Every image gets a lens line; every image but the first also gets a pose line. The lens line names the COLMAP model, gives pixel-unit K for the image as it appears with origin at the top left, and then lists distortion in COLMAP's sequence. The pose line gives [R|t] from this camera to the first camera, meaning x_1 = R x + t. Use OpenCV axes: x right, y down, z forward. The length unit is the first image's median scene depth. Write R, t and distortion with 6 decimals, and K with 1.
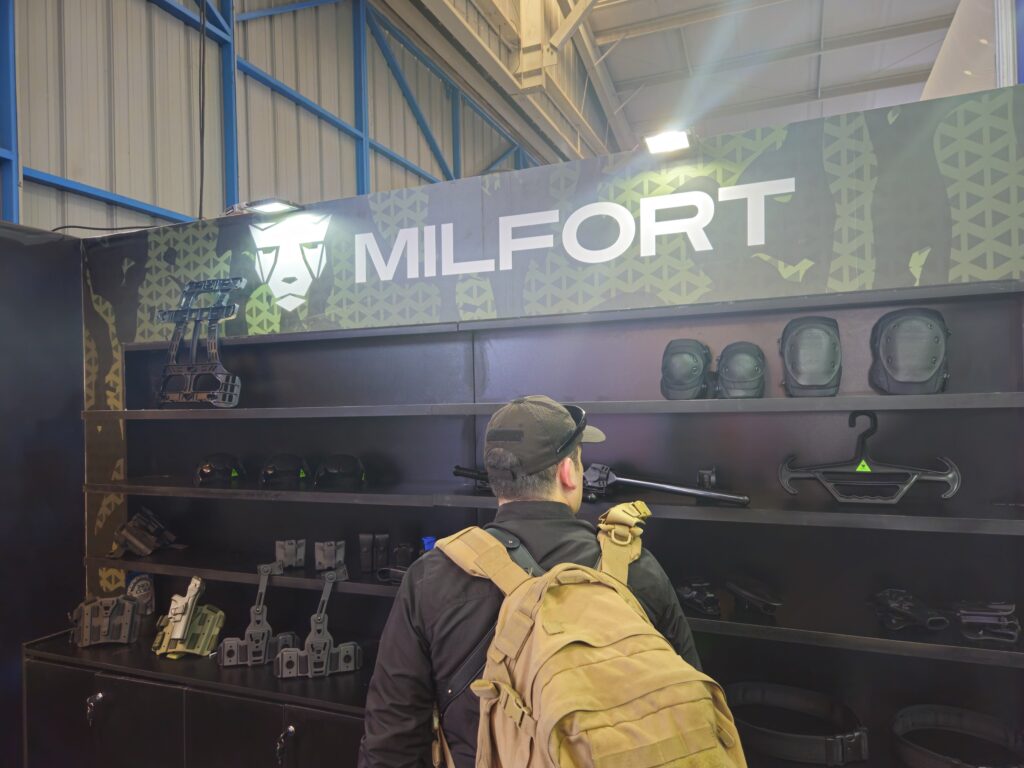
lens RADIAL K [[688.9, 0, 510.5], [0, 688.9, 397.2], [0, 0, 1]] dist [0.047876, -0.001816]
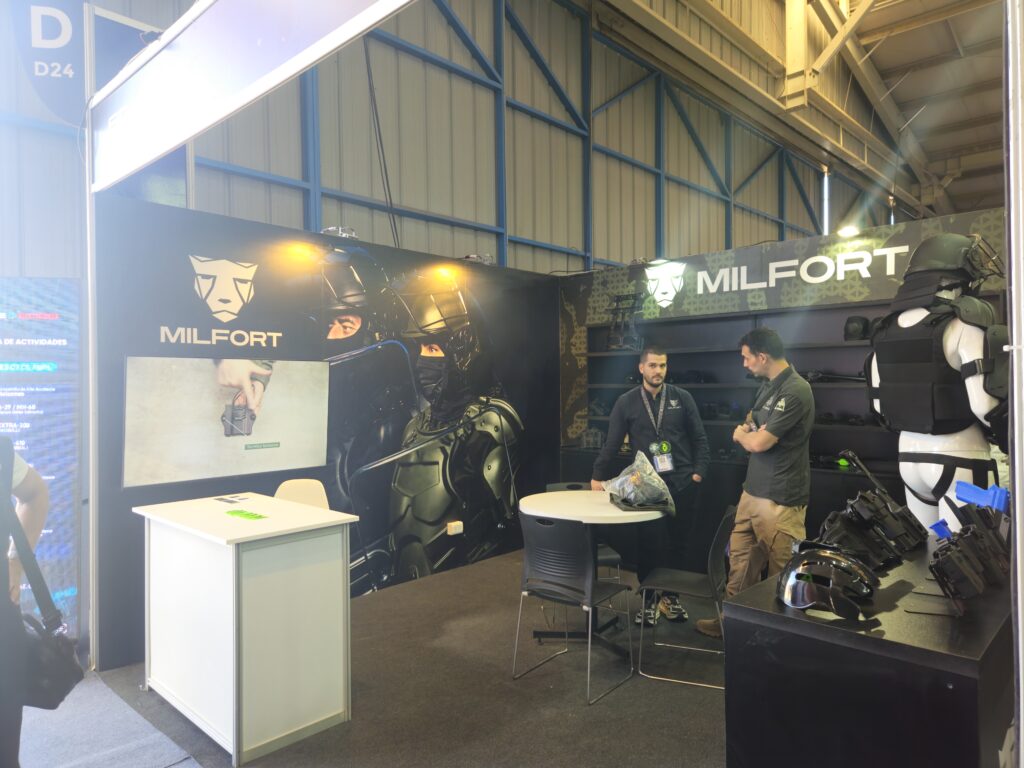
lens RADIAL K [[691.5, 0, 504.9], [0, 691.5, 379.7], [0, 0, 1]] dist [0.071732, -0.063194]
pose [[0.934426, 0.008815, -0.356048, -0.006901], [-0.005893, 0.999939, 0.009291, 0.089078], [0.356108, -0.006584, 0.934422, -1.266231]]
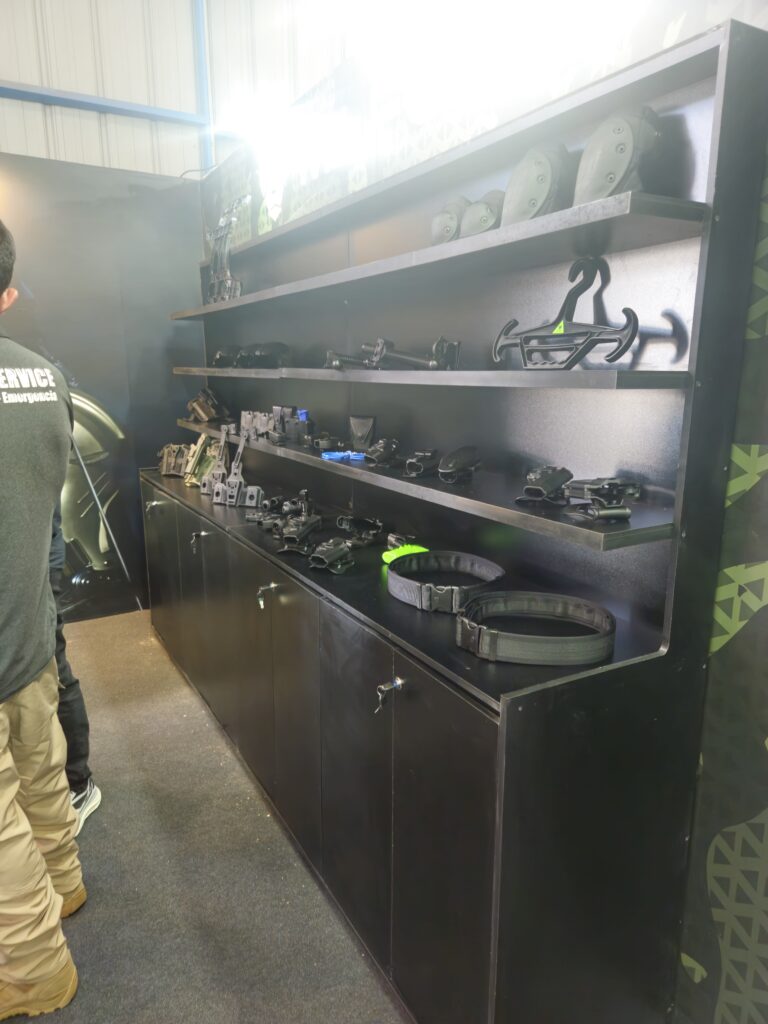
lens RADIAL K [[691.5, 0, 384.0], [0, 691.5, 512.0], [0, 0, 1]] dist [0.071732, -0.063194]
pose [[0.802009, 0.143312, -0.579865, 0.596863], [-0.013601, 0.974920, 0.222138, 0.091356], [0.597157, -0.170270, 0.783844, 0.102648]]
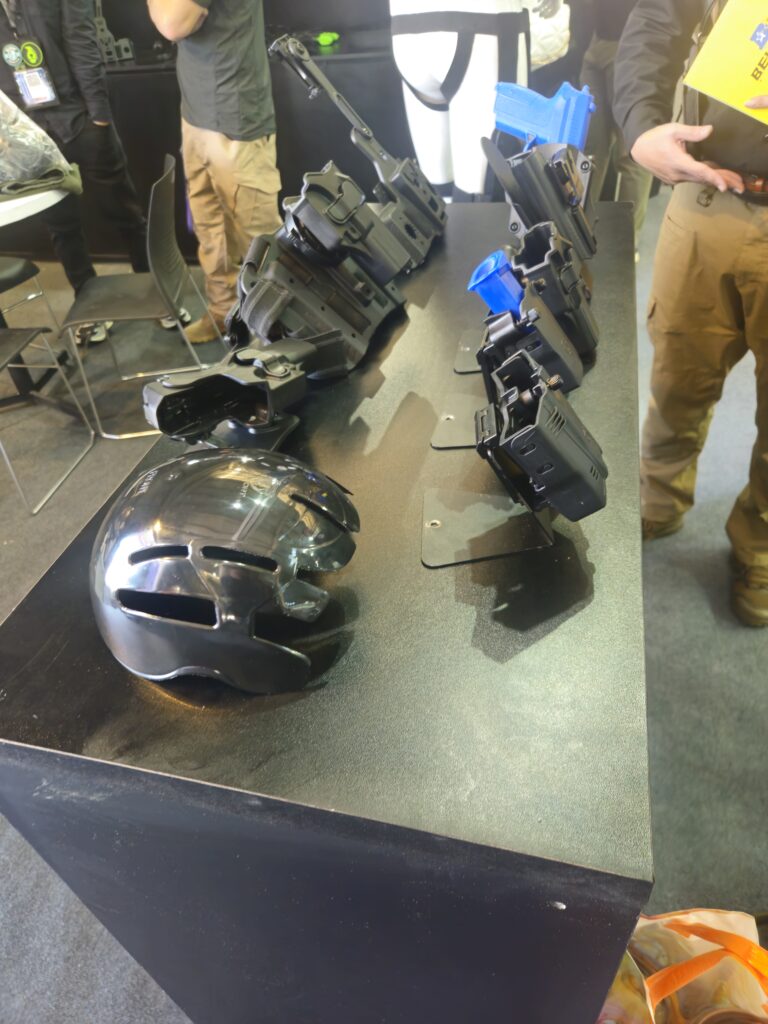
lens RADIAL K [[697.2, 0, 381.4], [0, 697.2, 513.9], [0, 0, 1]] dist [0.055876, -0.066386]
pose [[0.988226, -0.140396, 0.060822, 0.071008], [0.065991, 0.749742, 0.658432, 0.127992], [-0.138042, -0.646665, 0.750179, -0.766441]]
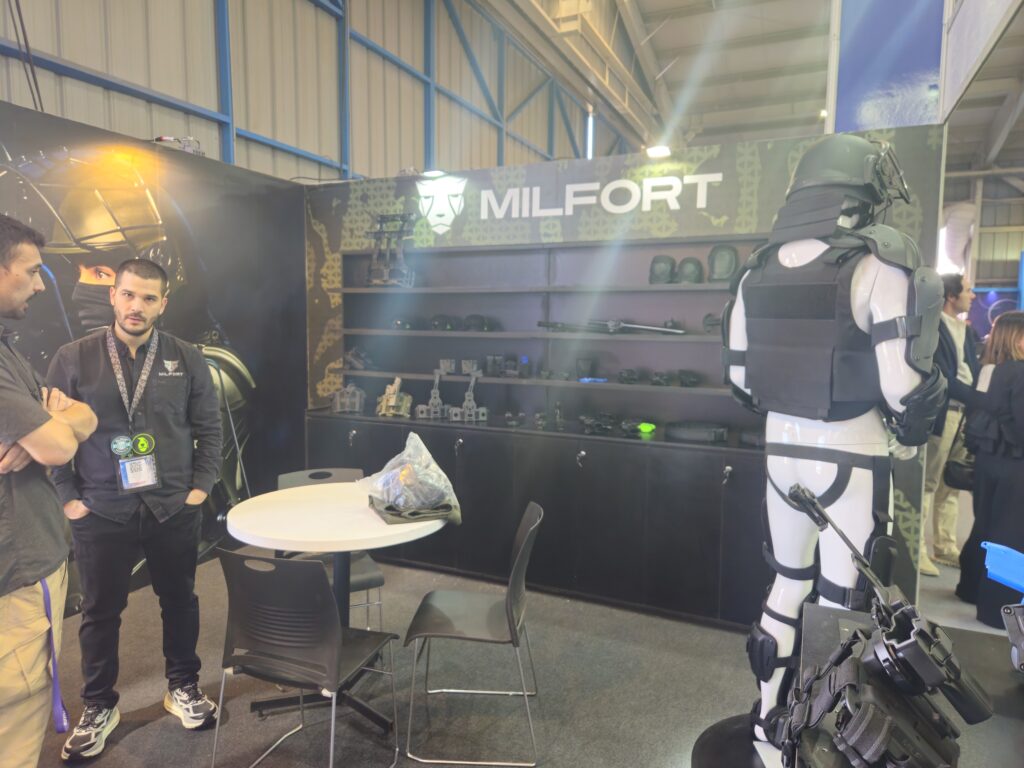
lens RADIAL K [[691.5, 0, 504.9], [0, 691.5, 379.7], [0, 0, 1]] dist [0.071732, -0.063194]
pose [[0.999201, 0.031106, -0.025114, -0.104572], [-0.028594, 0.995084, 0.094816, 0.072572], [0.027940, -0.094022, 0.995178, -0.788140]]
